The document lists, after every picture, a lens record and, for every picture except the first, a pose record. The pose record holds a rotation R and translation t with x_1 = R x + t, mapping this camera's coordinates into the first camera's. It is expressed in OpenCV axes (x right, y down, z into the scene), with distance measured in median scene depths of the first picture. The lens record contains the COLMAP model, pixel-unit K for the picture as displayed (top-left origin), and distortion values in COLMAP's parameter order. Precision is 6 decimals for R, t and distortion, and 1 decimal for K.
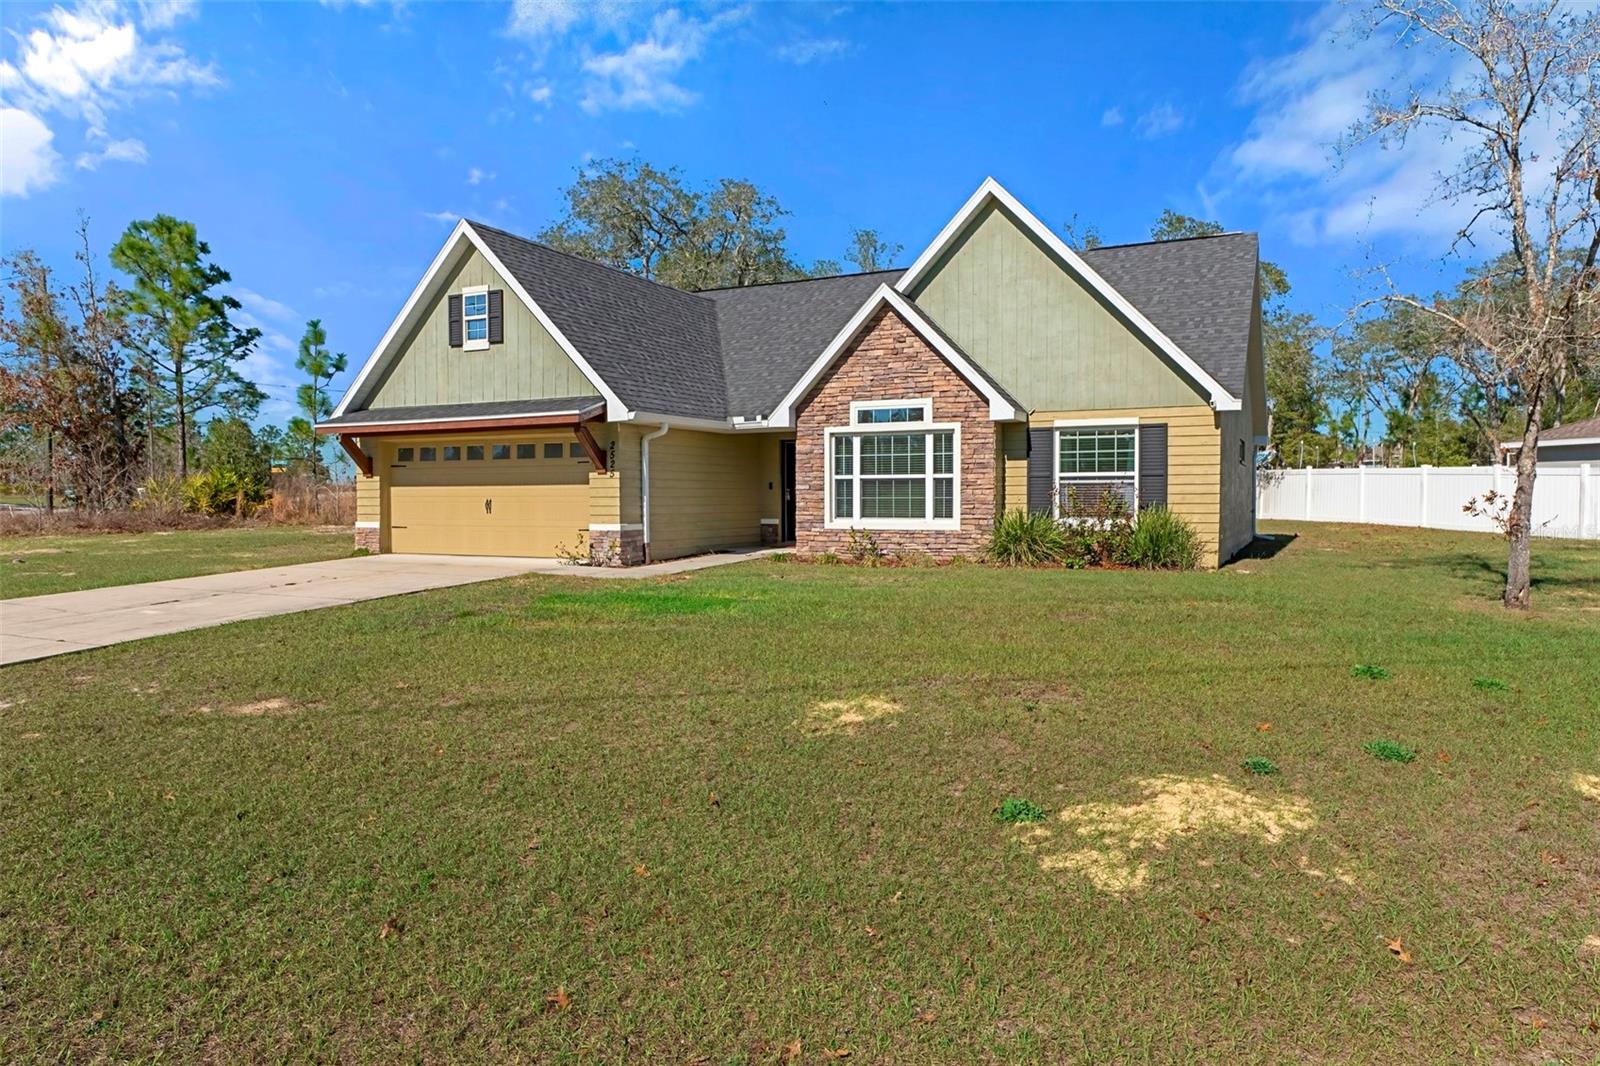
lens RADIAL K [[1068.1, 0, 808.9], [0, 1068.1, 526.8], [0, 0, 1]] dist [-0.004664, -0.000051]
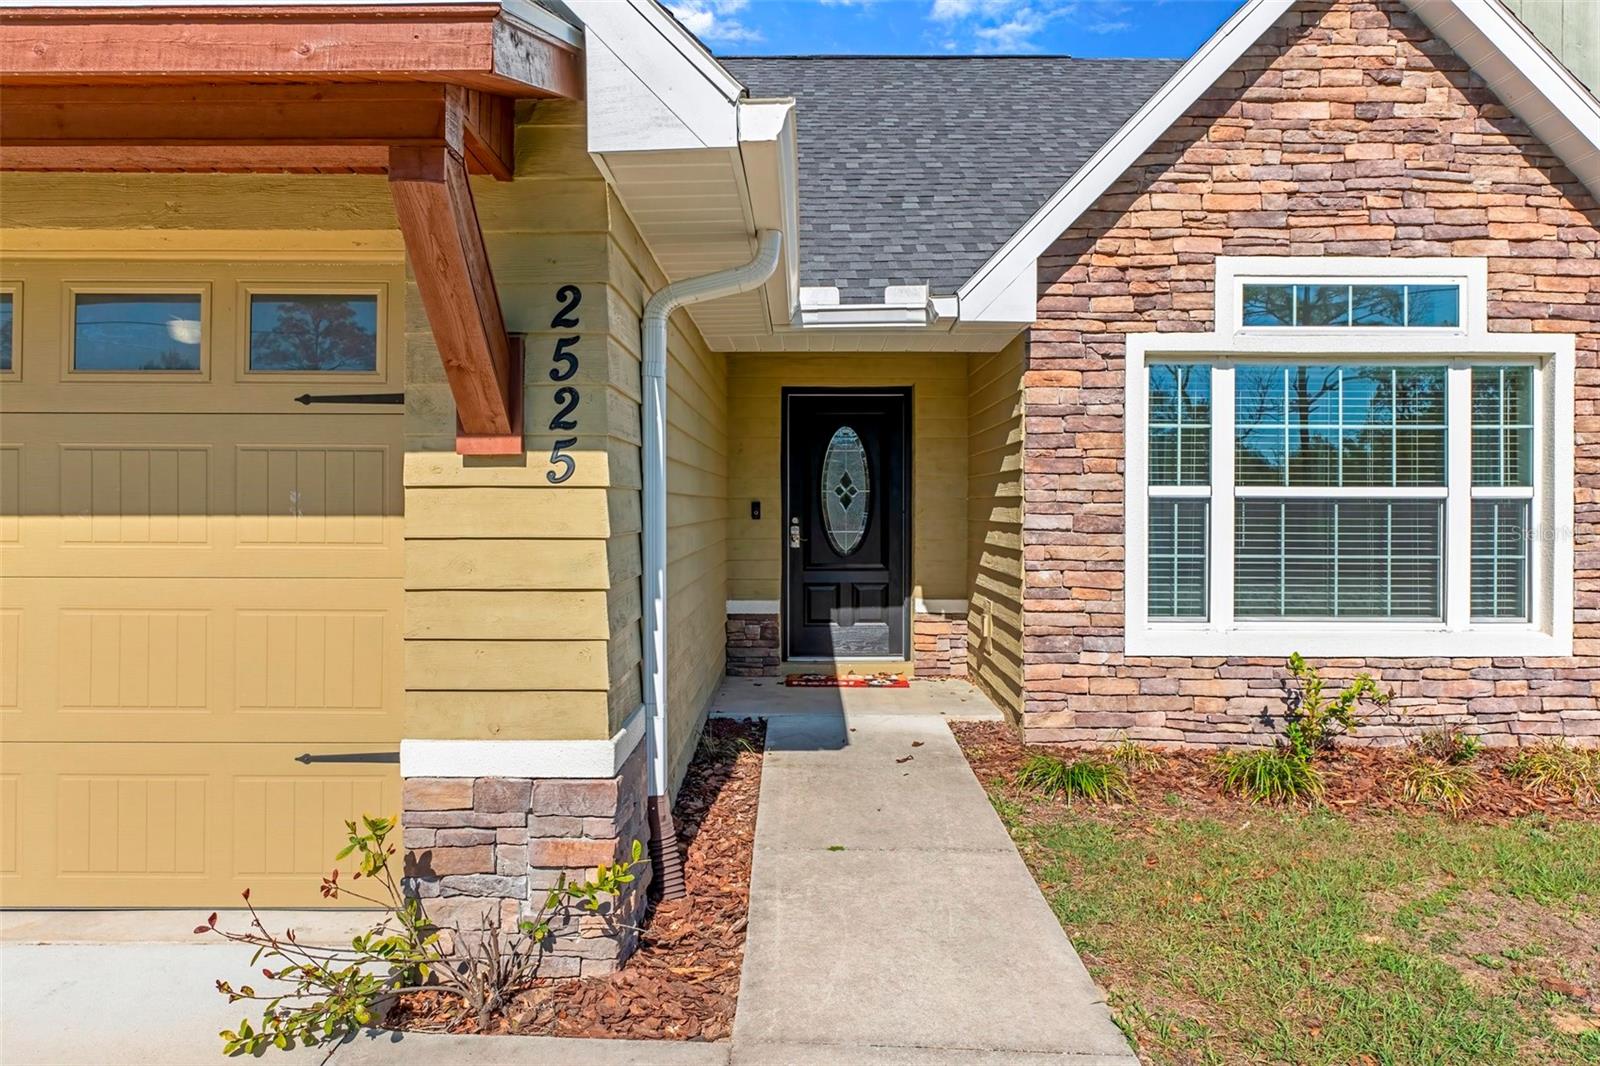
lens RADIAL K [[1070.4, 0, 798.4], [0, 1070.4, 495.0], [0, 0, 1]] dist [-0.000951, -0.000343]
pose [[0.896414, 0.010509, 0.443094, -0.216763], [0.005788, 0.999356, -0.035411, -0.035450], [-0.443180, 0.034308, 0.895776, 0.776867]]
